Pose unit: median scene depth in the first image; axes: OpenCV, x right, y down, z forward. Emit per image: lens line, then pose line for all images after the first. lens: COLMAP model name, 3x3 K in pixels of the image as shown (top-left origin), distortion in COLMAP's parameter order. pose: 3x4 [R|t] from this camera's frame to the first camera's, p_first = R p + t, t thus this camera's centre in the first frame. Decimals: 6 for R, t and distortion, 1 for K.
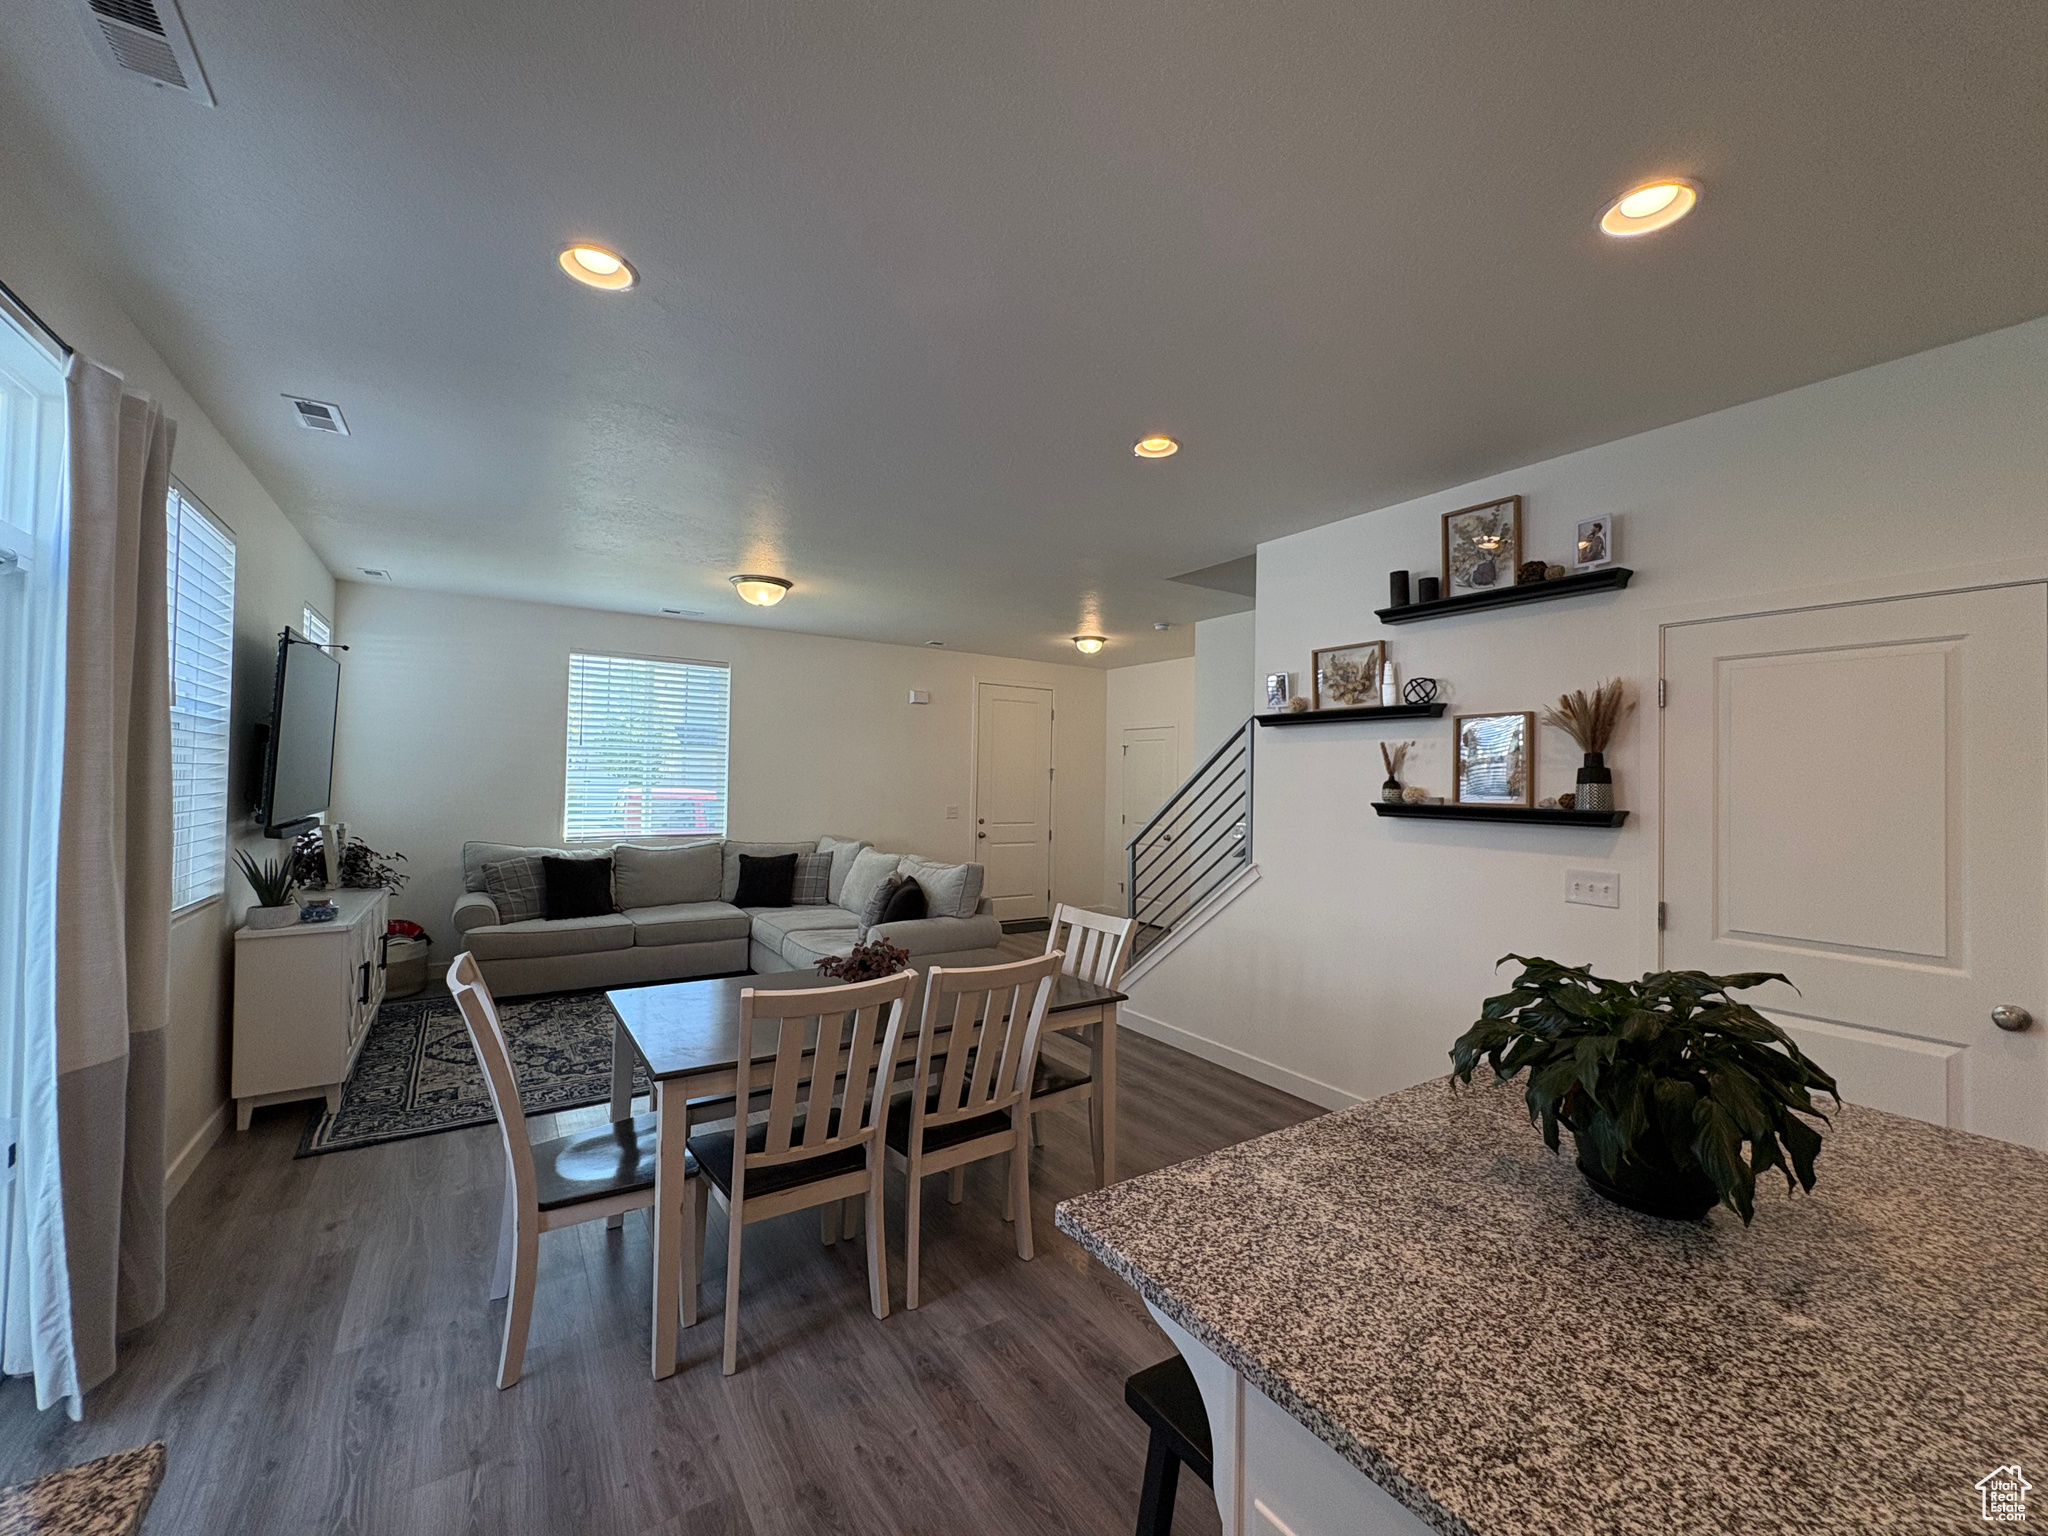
lens RADIAL K [[819.5, 0, 1023.7], [0, 819.5, 767.1], [0, 0, 1]] dist [-0.000527, 0.000721]
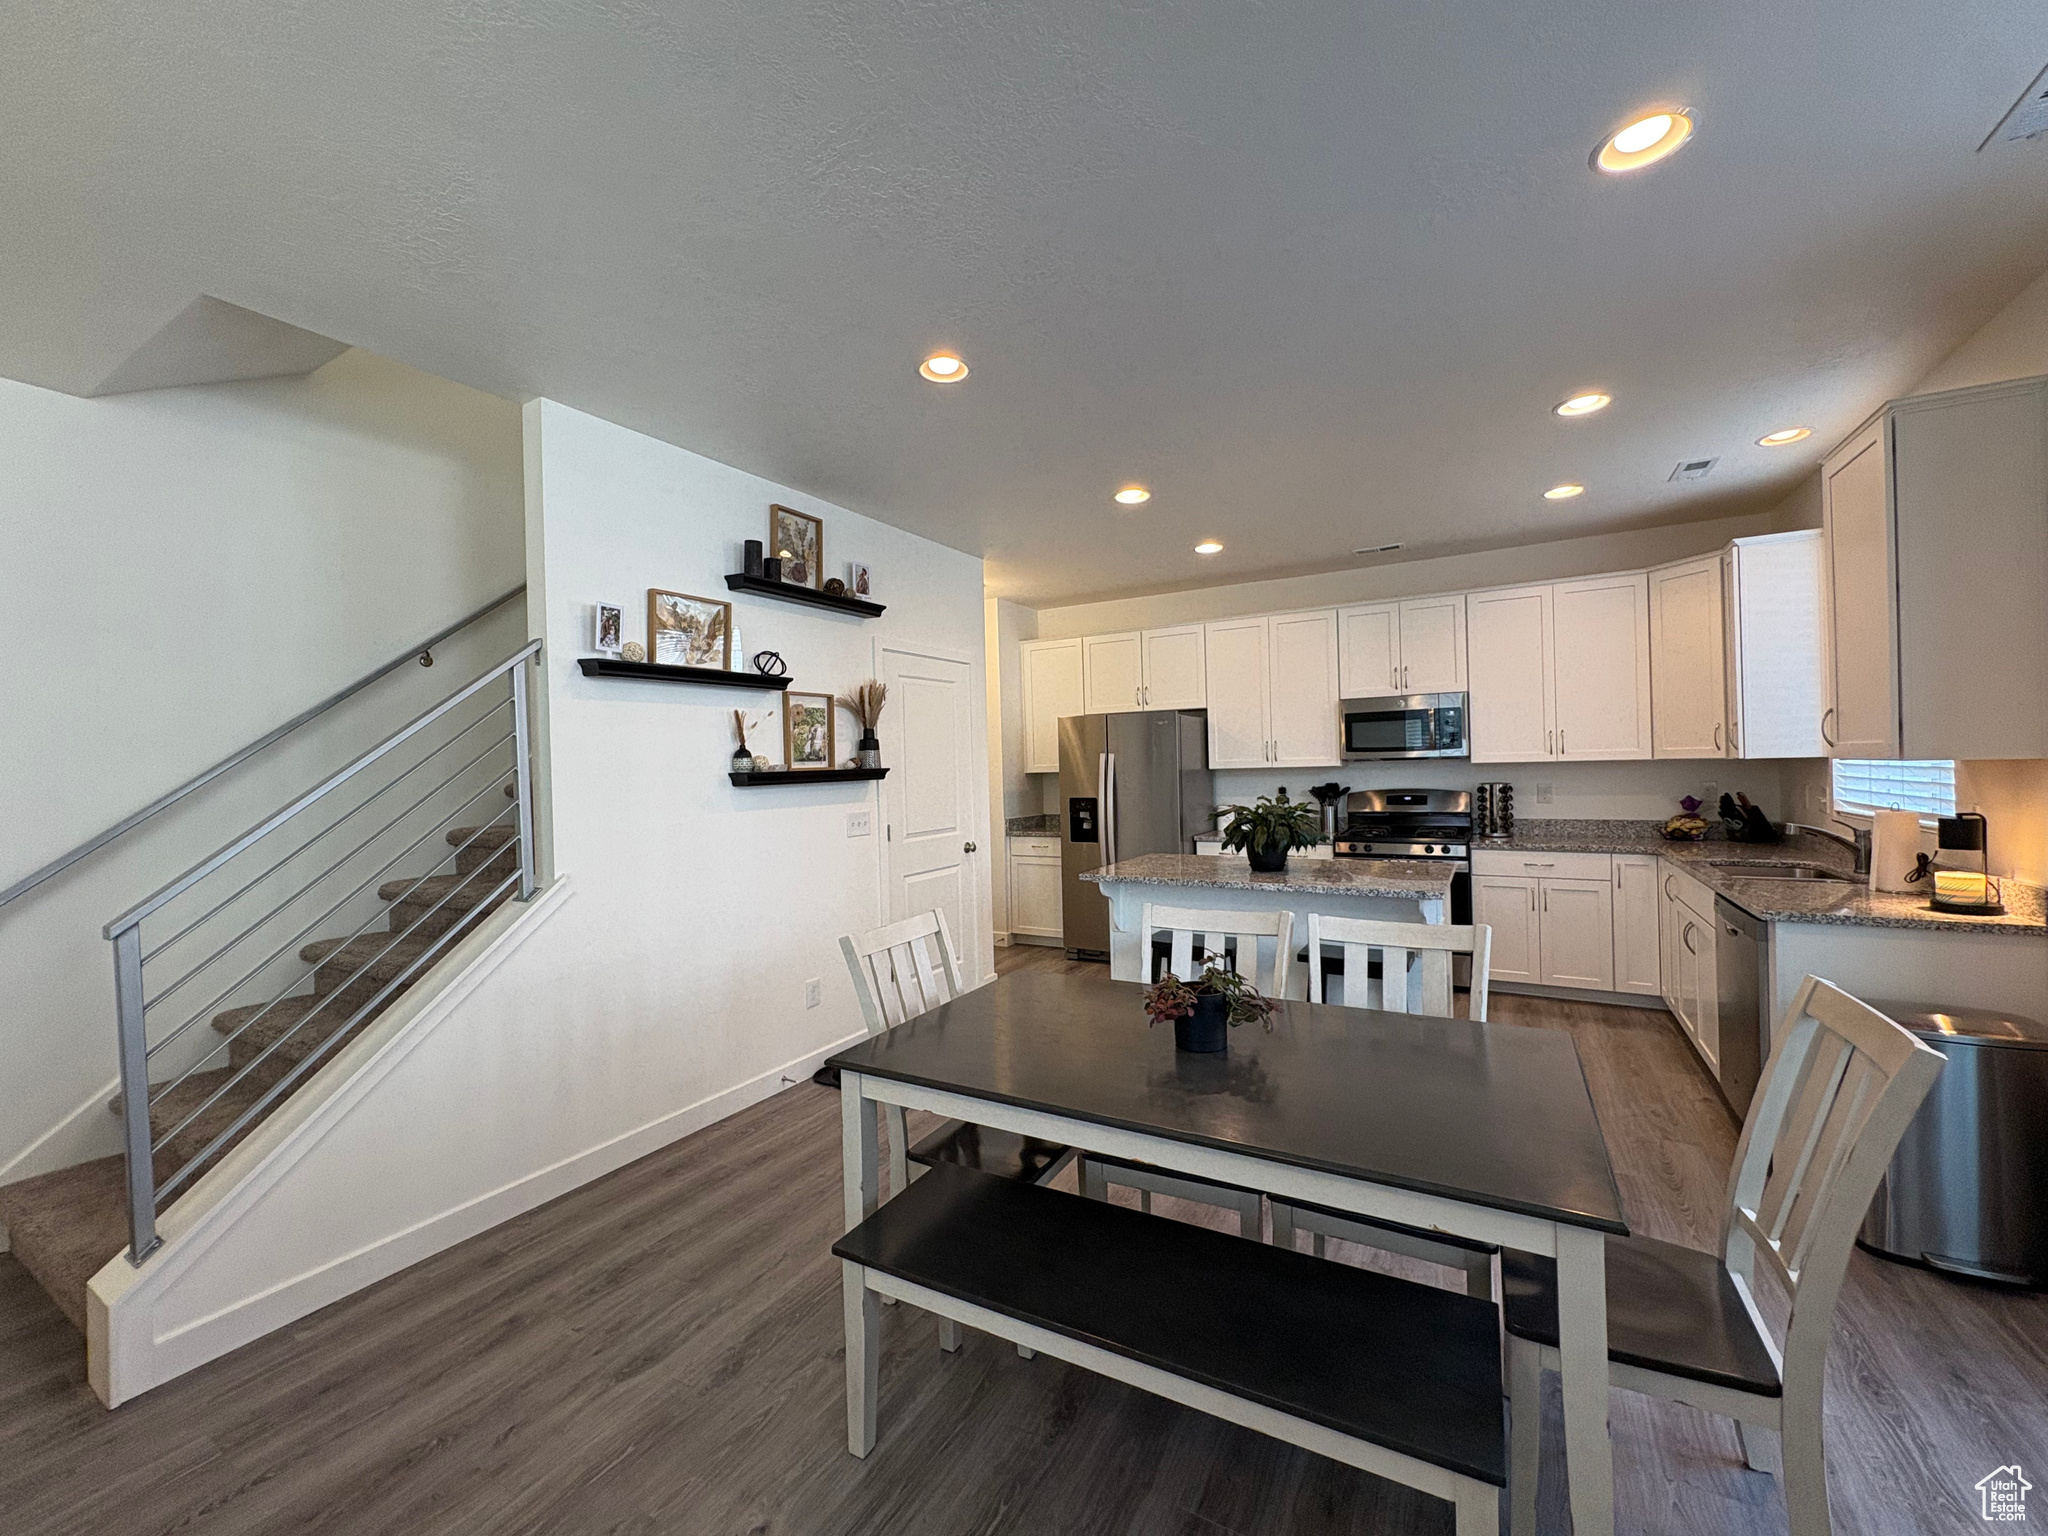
lens RADIAL K [[819.5, 0, 1024.2], [0, 819.5, 763.6], [0, 0, 1]] dist [-0.000527, 0.000721]
pose [[-0.442748, -0.008306, 0.896608, -0.635026], [0.003566, 0.999933, 0.011024, 0.025431], [-0.896639, 0.008078, -0.442688, 1.238071]]
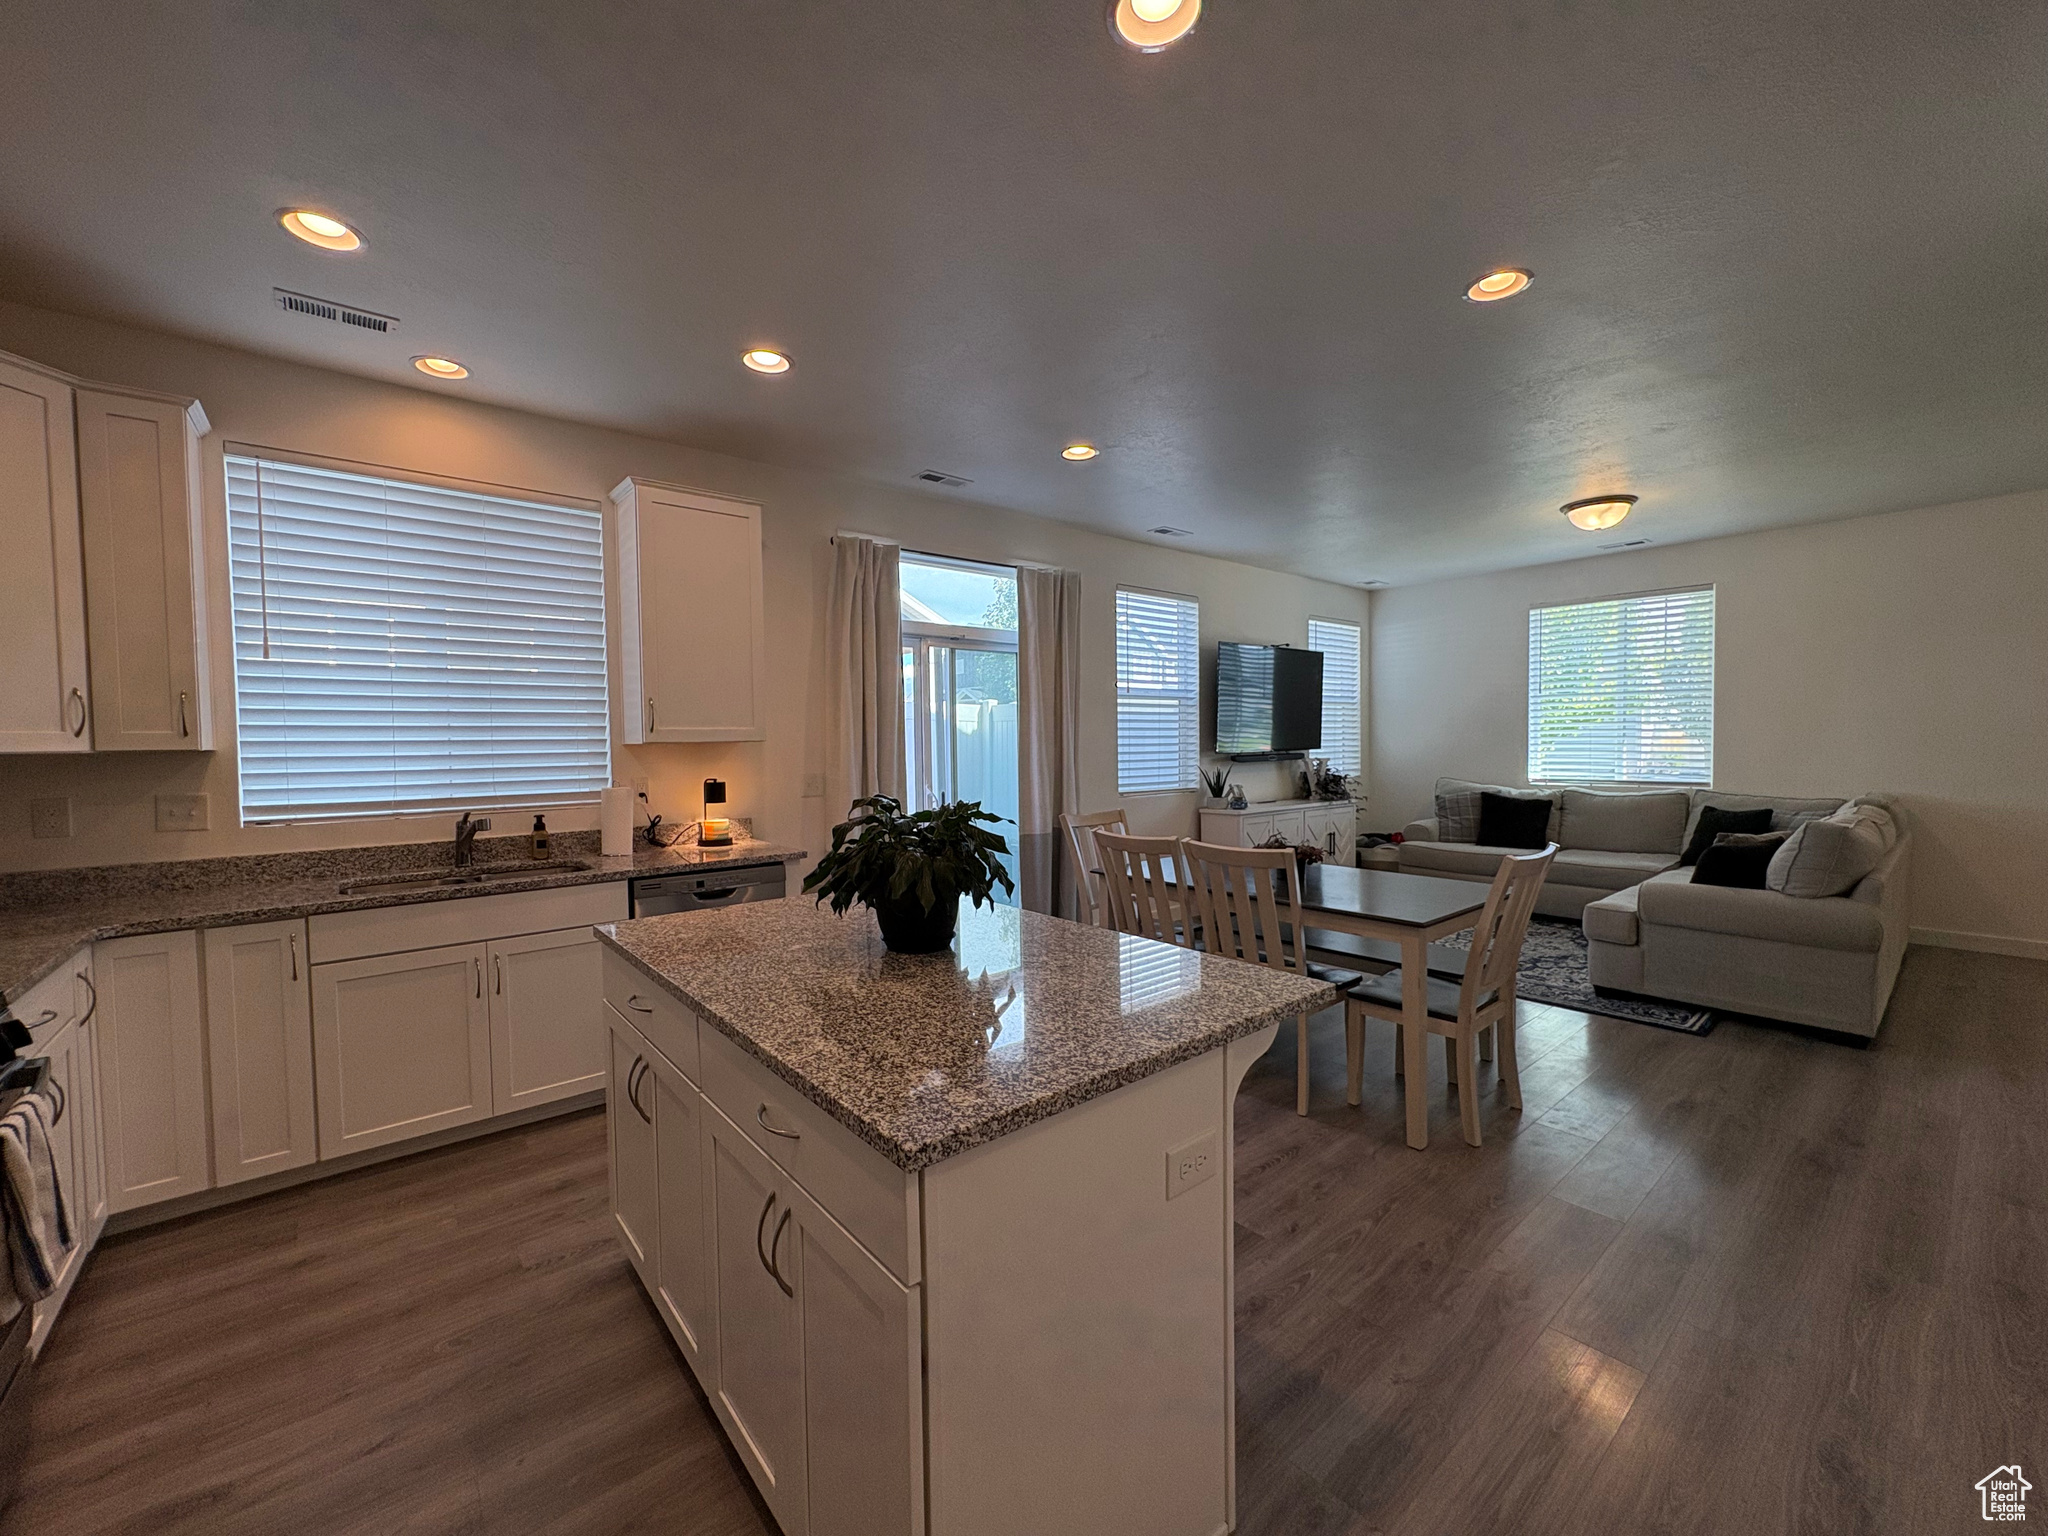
lens RADIAL K [[819.5, 0, 1026.5], [0, 819.5, 766.2], [0, 0, 1]] dist [-0.000527, 0.000721]
pose [[0.111330, 0.011301, -0.993719, 0.880287], [0.029399, 0.999460, 0.014660, 0.062941], [0.993348, -0.030846, 0.110938, 0.395783]]
